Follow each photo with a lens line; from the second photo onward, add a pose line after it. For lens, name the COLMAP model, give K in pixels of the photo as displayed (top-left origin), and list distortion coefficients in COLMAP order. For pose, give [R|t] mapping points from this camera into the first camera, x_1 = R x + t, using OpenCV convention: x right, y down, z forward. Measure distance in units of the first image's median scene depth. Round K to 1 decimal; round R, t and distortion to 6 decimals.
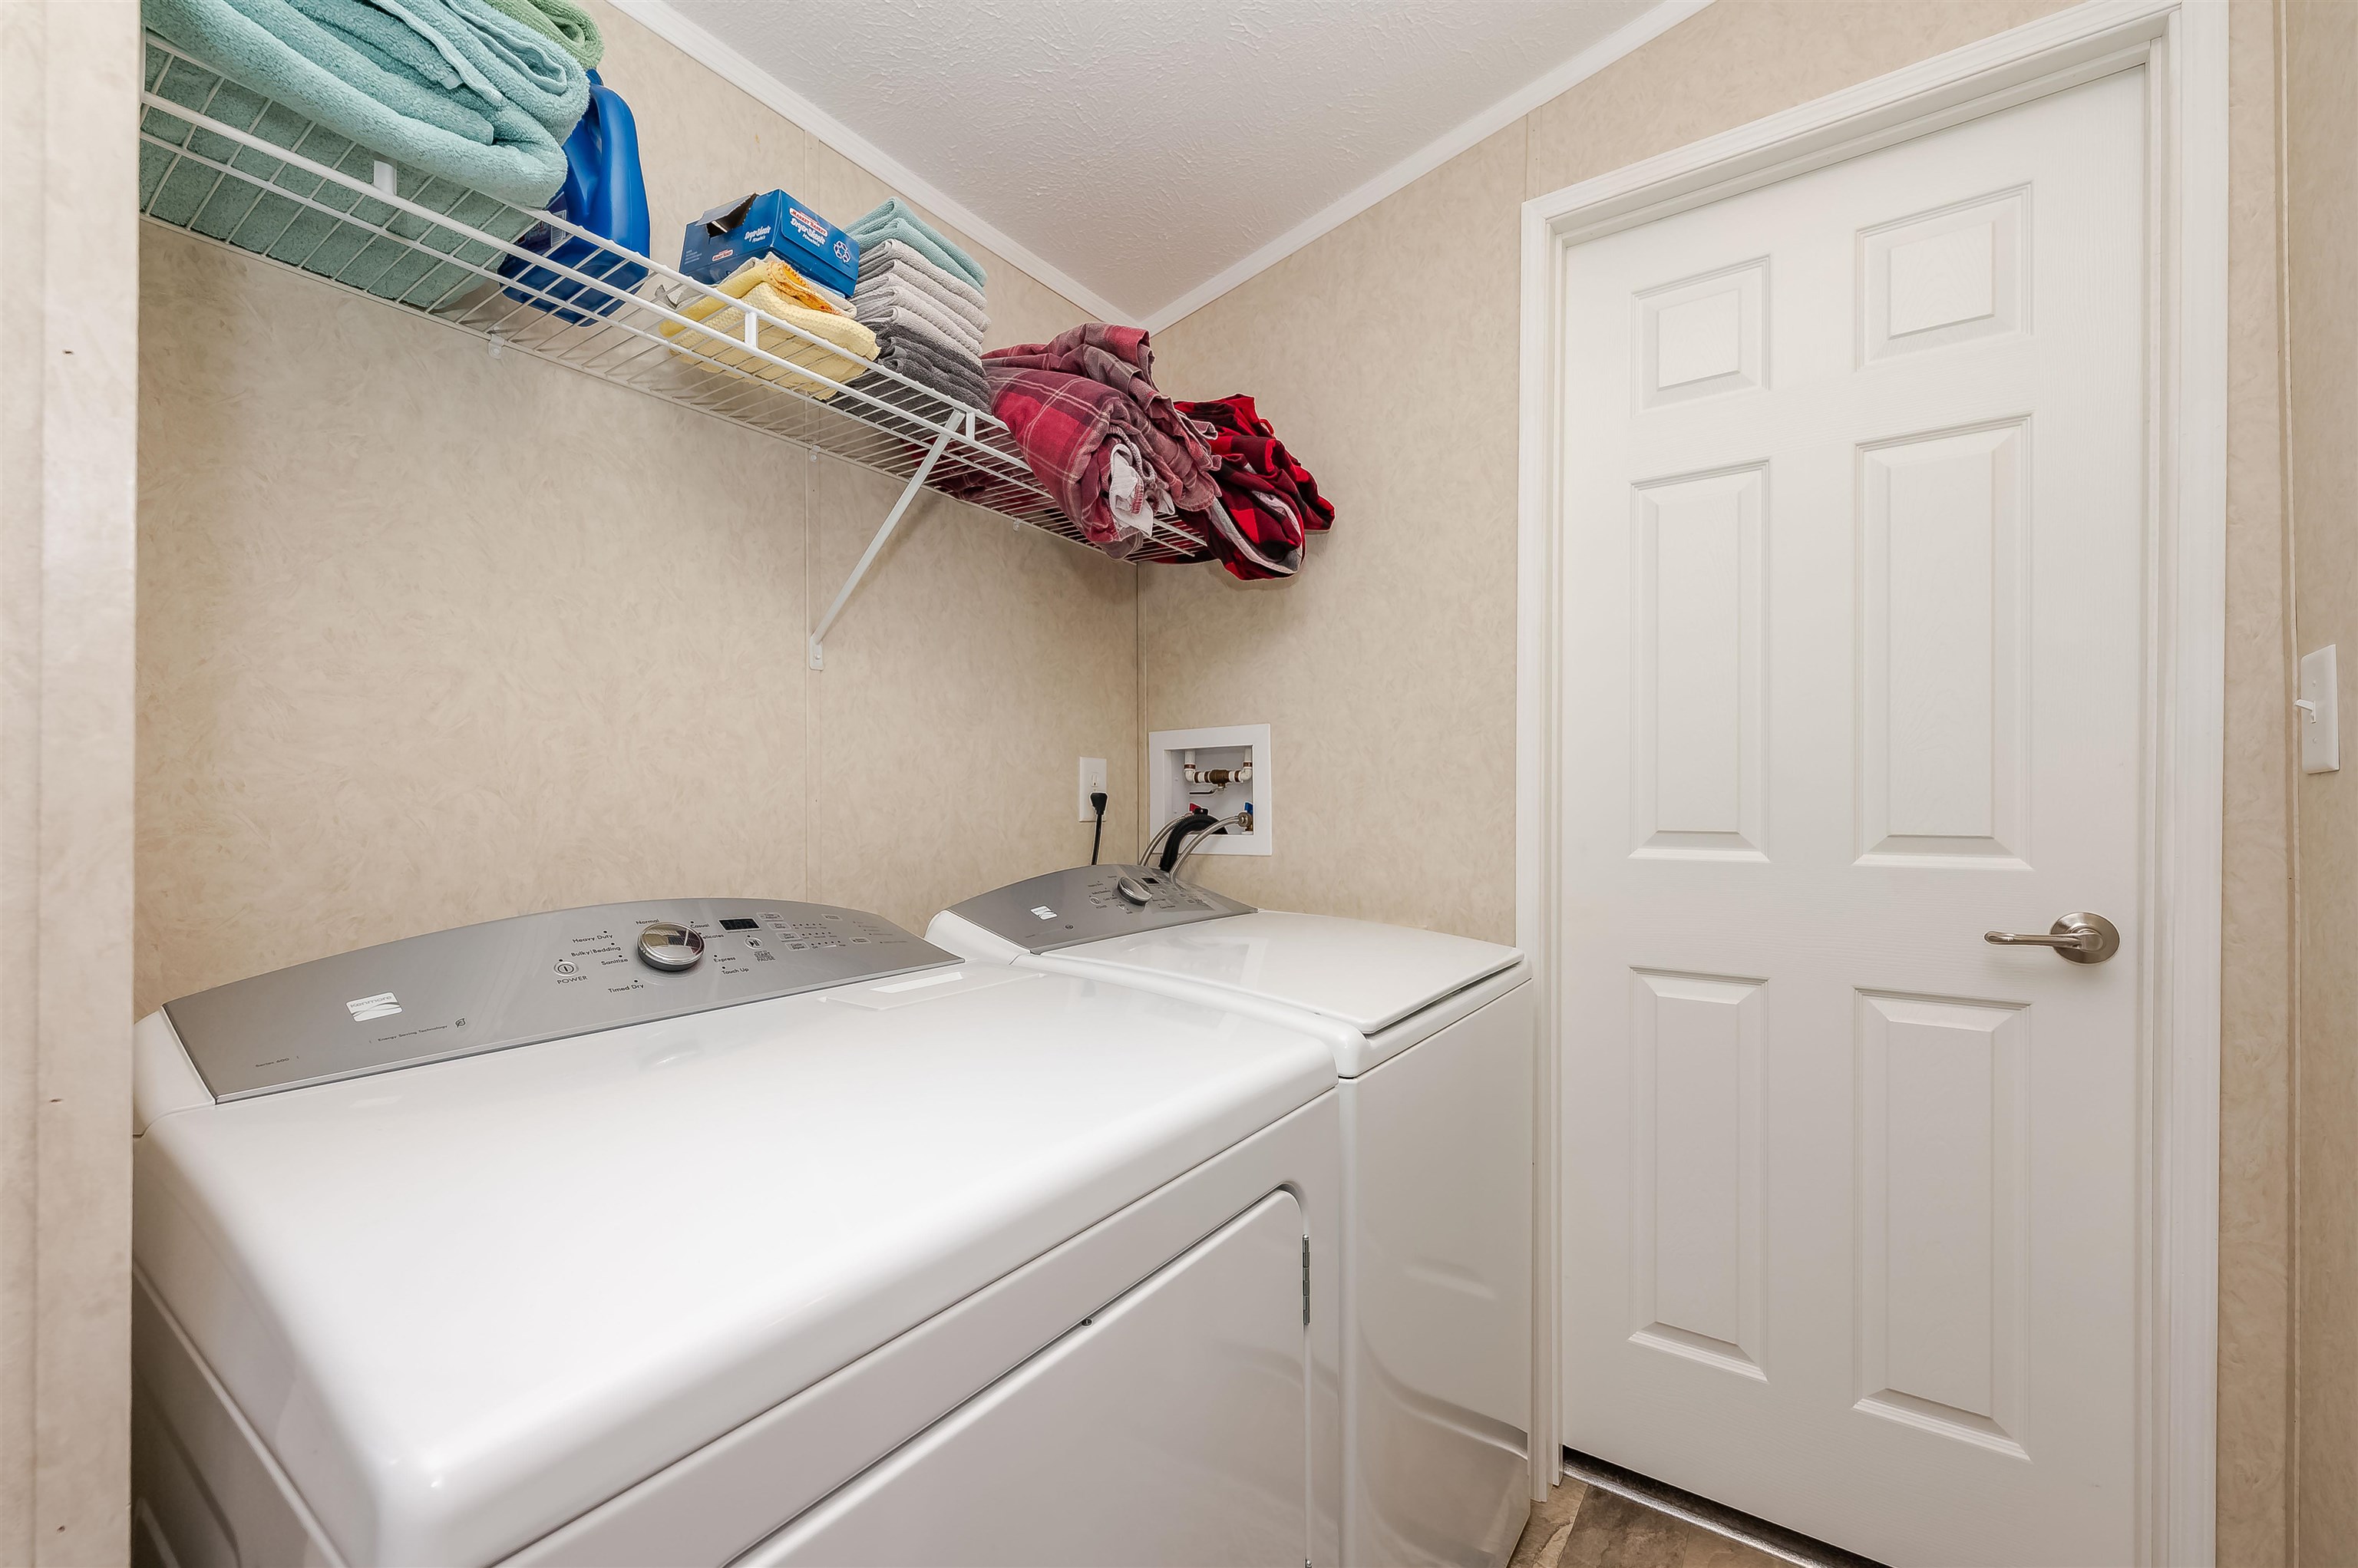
lens RADIAL K [[956.5, 0, 1171.9], [0, 956.5, 797.8], [0, 0, 1]] dist [-0.003328, -0.000393]
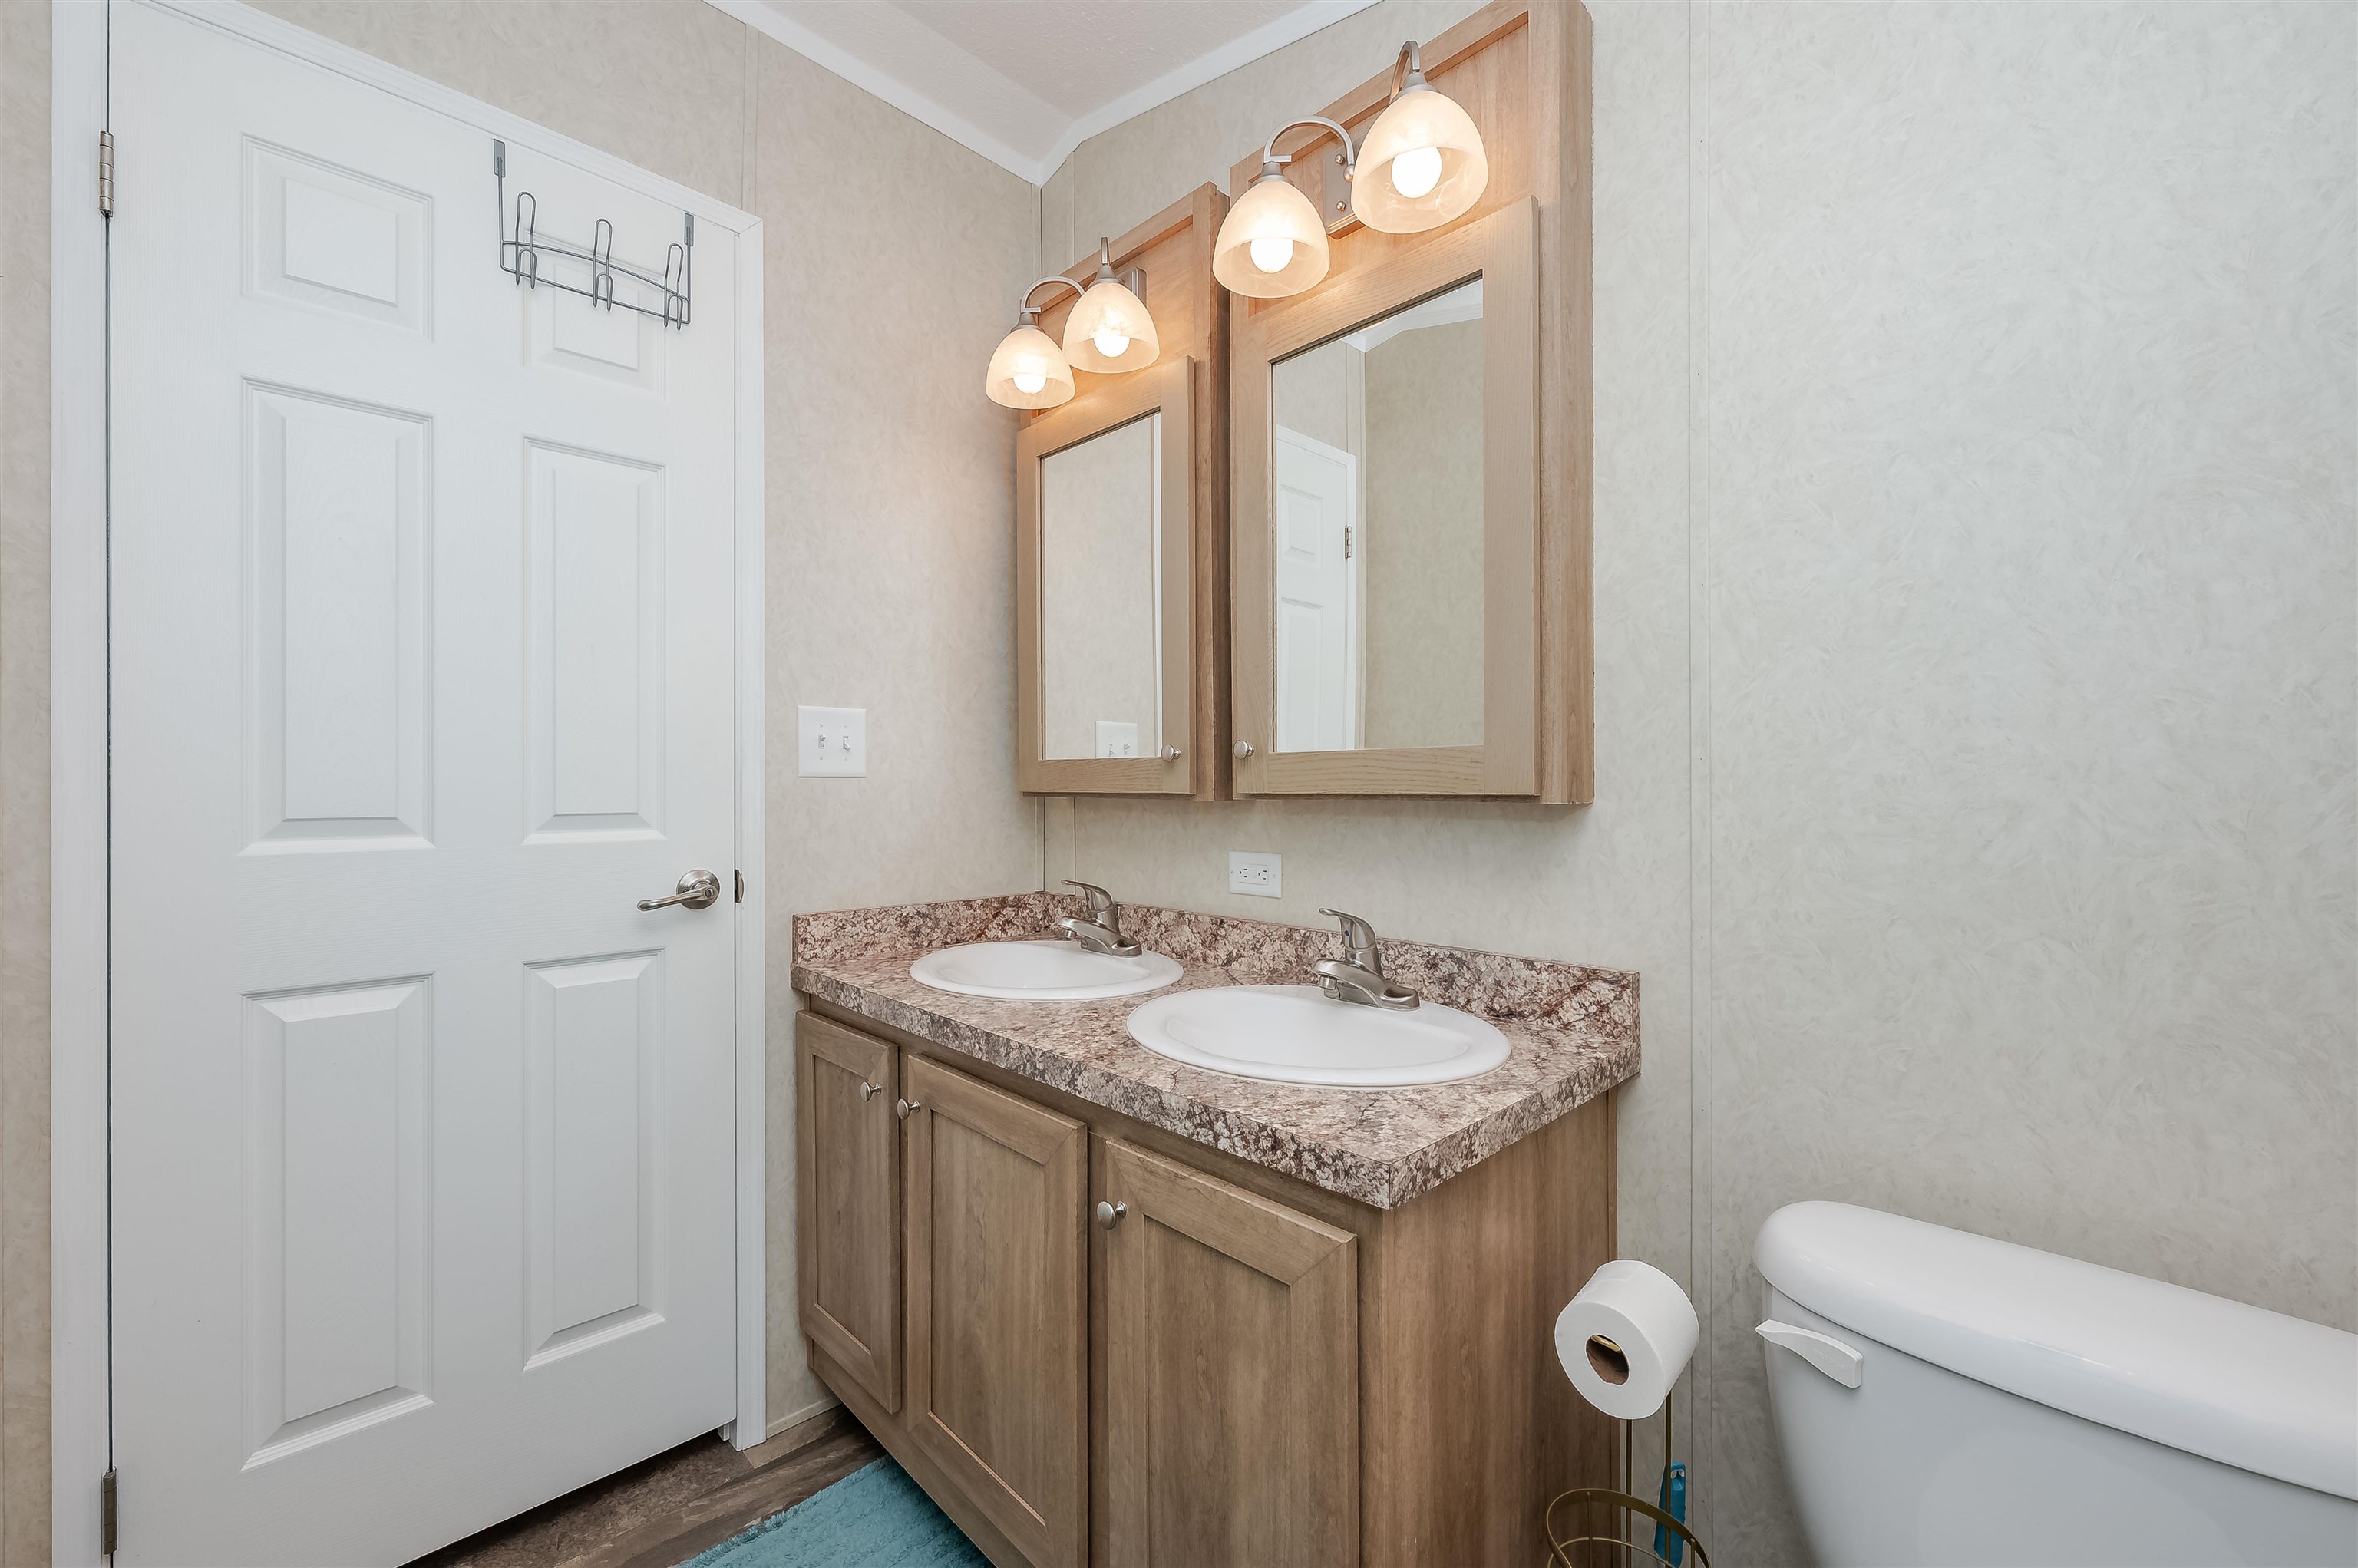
lens RADIAL K [[956.5, 0, 1175.6], [0, 956.5, 782.9], [0, 0, 1]] dist [-0.003328, -0.000393]
pose [[0.176260, -0.000562, 0.984343, -0.179114], [-0.003421, 0.999993, 0.001184, 0.000258], [-0.984338, -0.003576, 0.176257, 0.129065]]
